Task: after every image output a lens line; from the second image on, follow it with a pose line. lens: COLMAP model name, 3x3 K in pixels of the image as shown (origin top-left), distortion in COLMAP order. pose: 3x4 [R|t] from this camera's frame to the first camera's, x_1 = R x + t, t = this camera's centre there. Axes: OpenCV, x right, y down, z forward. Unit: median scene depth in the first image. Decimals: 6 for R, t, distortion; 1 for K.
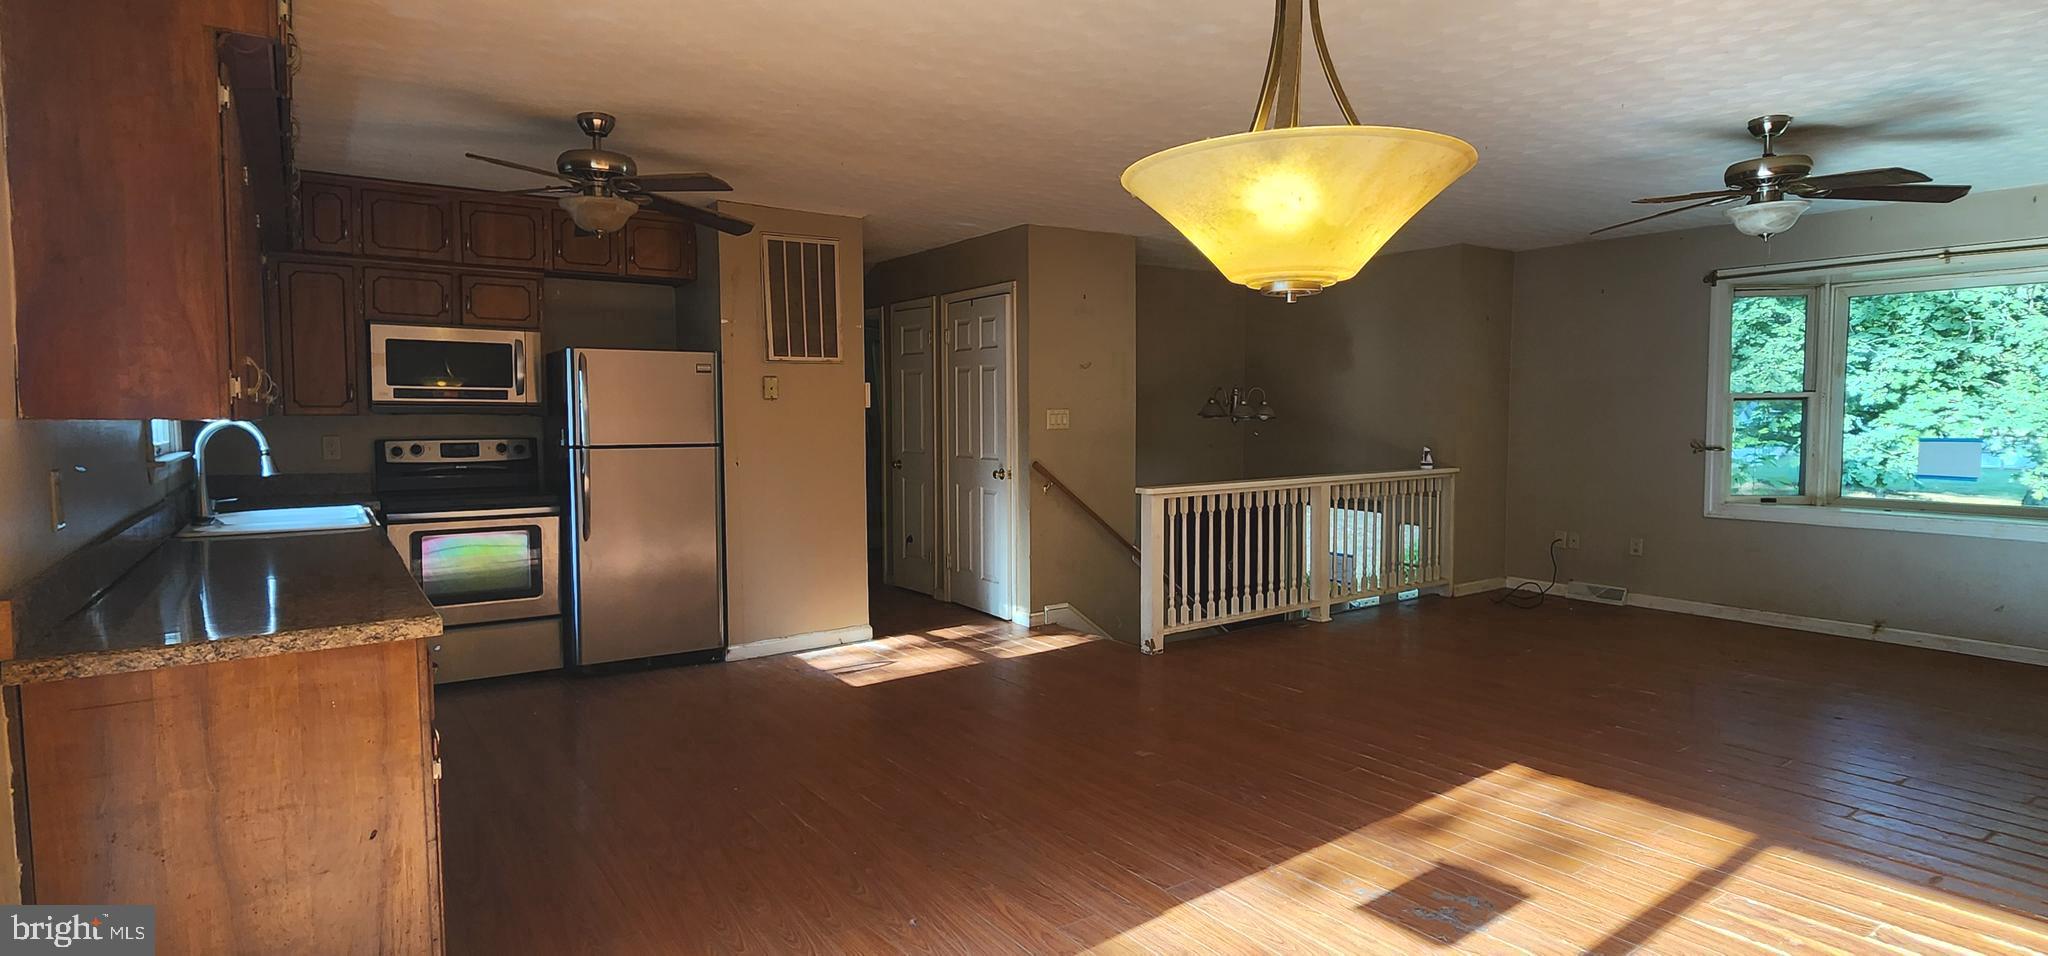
lens RADIAL K [[1035.7, 0, 1021.7], [0, 1035.7, 475.6], [0, 0, 1]] dist [0.000564, 0.001685]
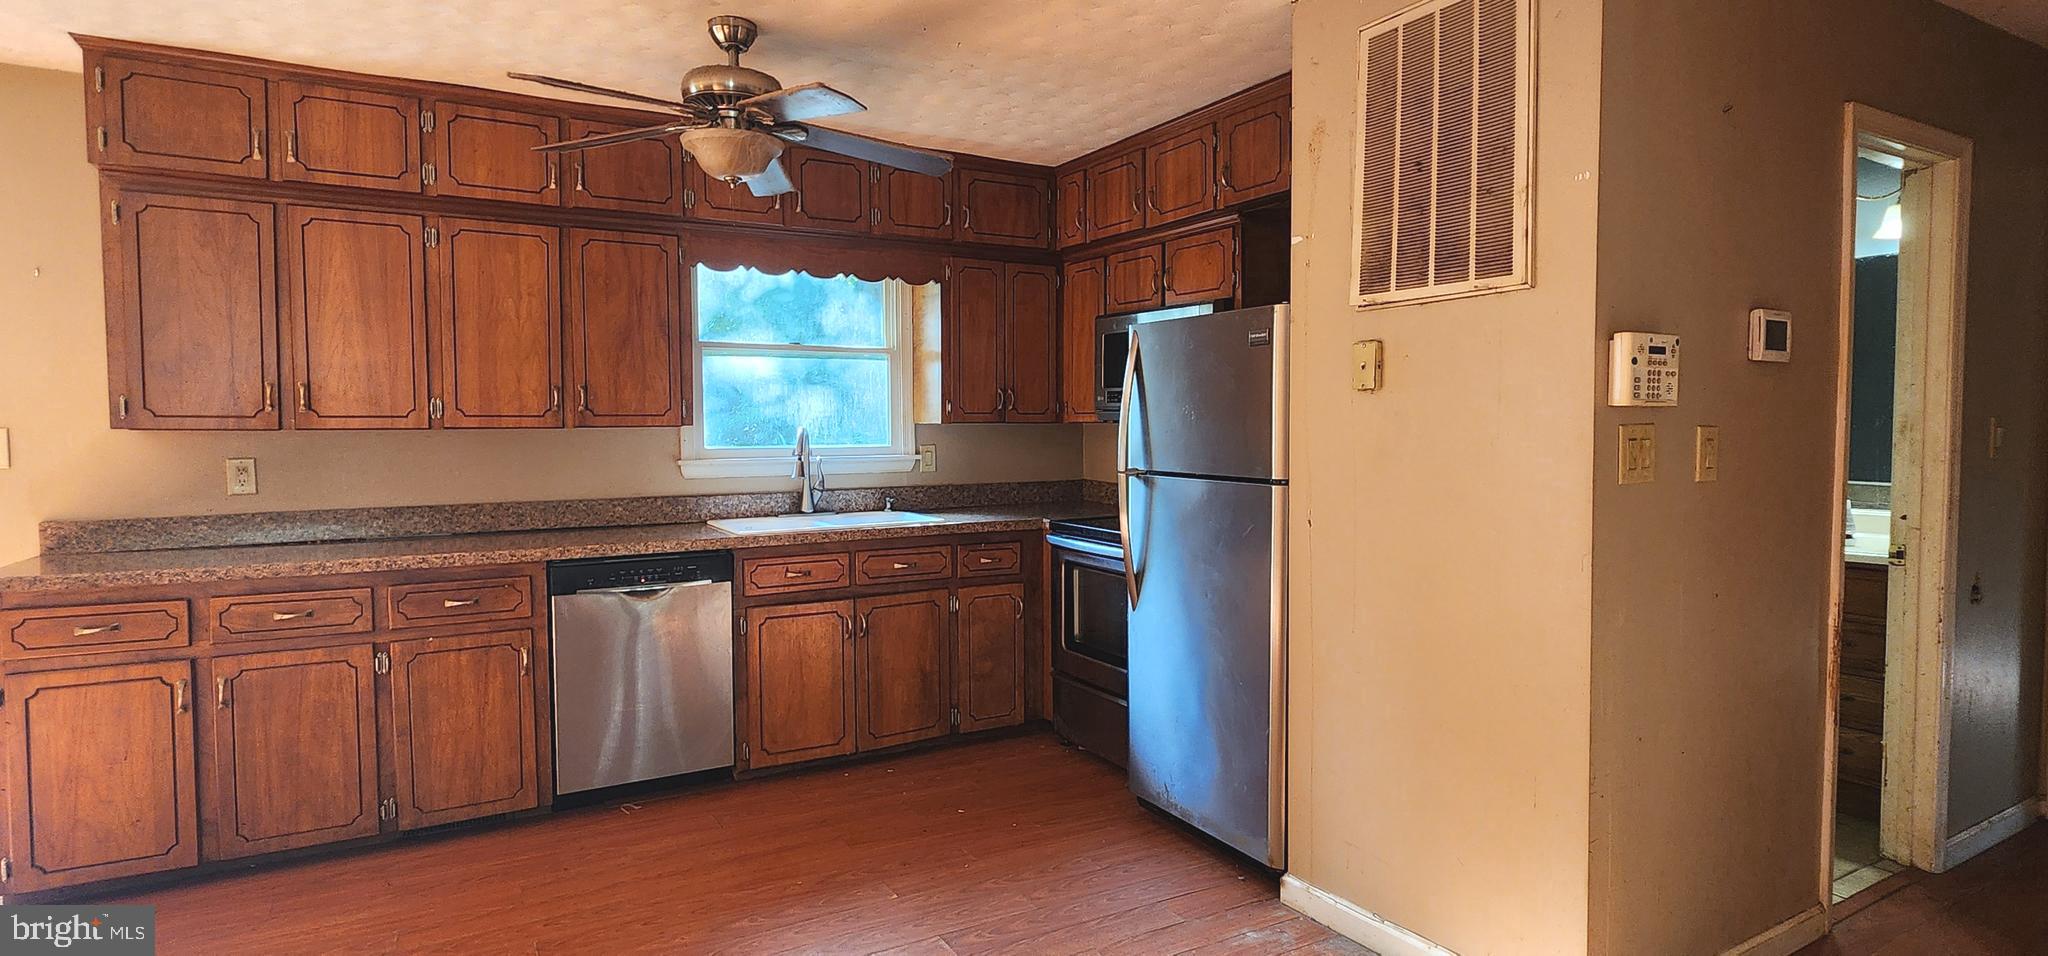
lens RADIAL K [[1035.7, 0, 1021.7], [0, 1035.7, 475.6], [0, 0, 1]] dist [0.000564, 0.001685]
pose [[-0.088684, 0.051253, -0.994740, 0.234752], [-0.058733, 0.996669, 0.056588, -0.054696], [0.994327, 0.063443, -0.085379, 0.917406]]
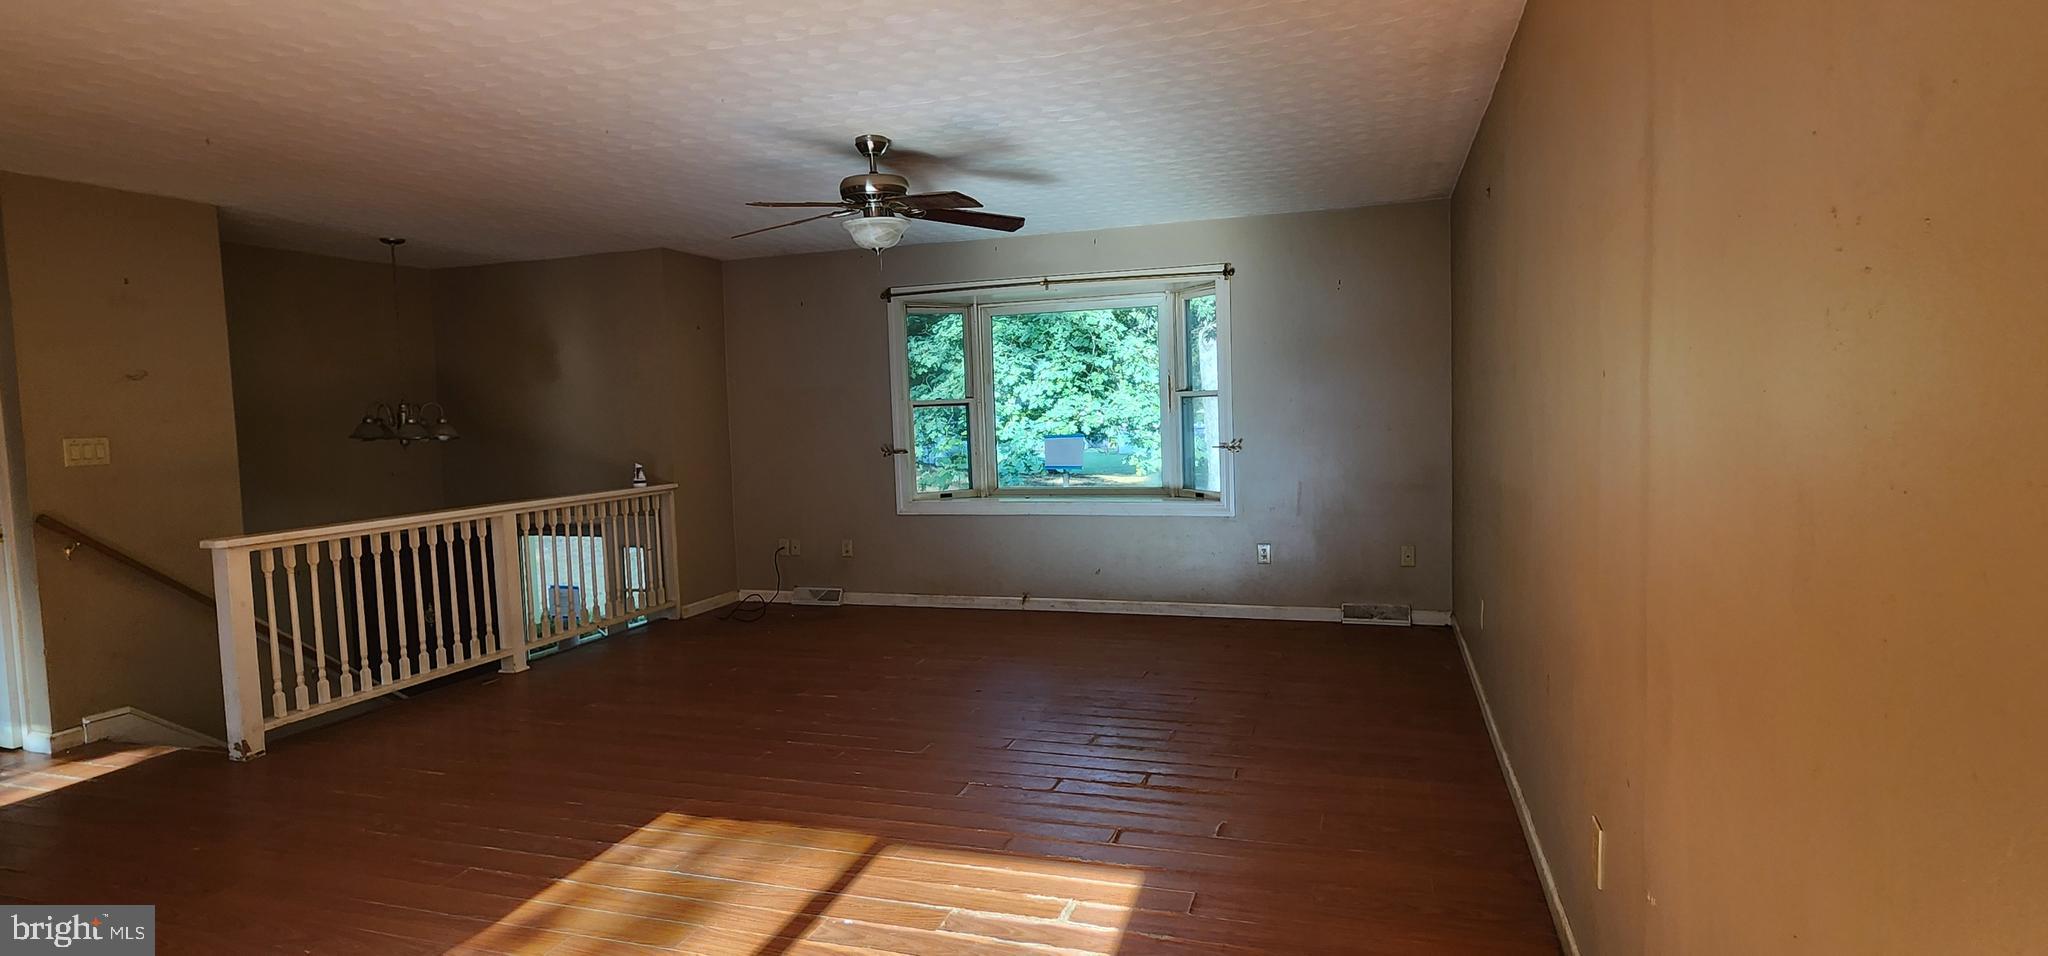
lens RADIAL K [[1042.8, 0, 1028.9], [0, 1042.8, 473.9], [0, 0, 1]] dist [0.002704, 0.001075]
pose [[0.800715, -0.057648, 0.596265, 0.139849], [0.066337, 0.997770, 0.007382, -0.002028], [-0.595361, 0.033644, 0.802754, 0.049491]]
